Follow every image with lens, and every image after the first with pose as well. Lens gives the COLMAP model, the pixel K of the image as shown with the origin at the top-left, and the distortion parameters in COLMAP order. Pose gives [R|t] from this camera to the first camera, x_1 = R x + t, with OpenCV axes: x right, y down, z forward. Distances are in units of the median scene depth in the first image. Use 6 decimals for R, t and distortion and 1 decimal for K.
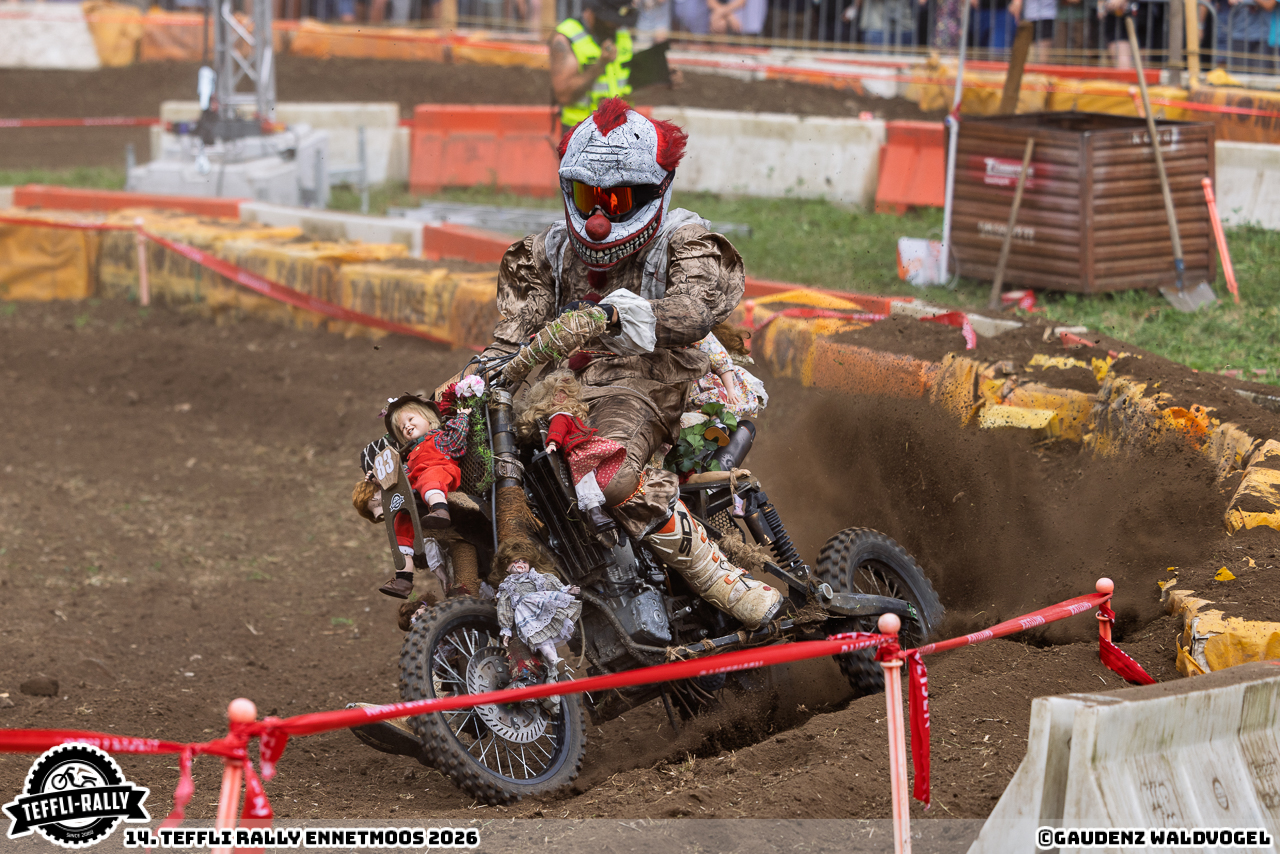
lens RADIAL K [[5167.1, 0, 640.0], [0, 5167.1, 427.0], [0, 0, 1]] dist [-0.046939, -7.610281]
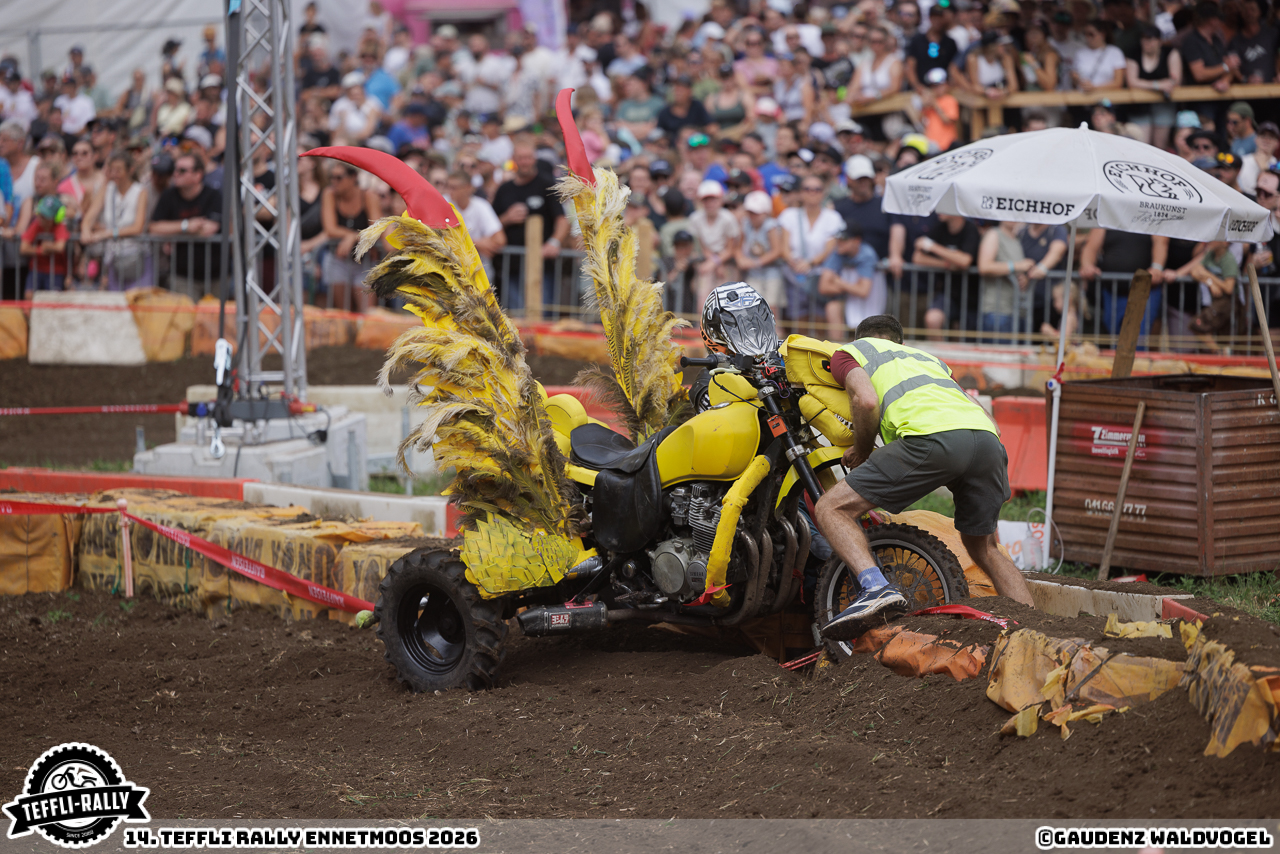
lens RADIAL K [[5272.5, 0, 640.0], [0, 5272.5, 427.0], [0, 0, 1]] dist [0.244495, 3.671564]
pose [[0.999411, -0.008016, -0.033358, 0.020587], [0.005742, 0.997690, -0.067692, 0.008608], [0.033823, 0.067461, 0.997148, 0.103830]]
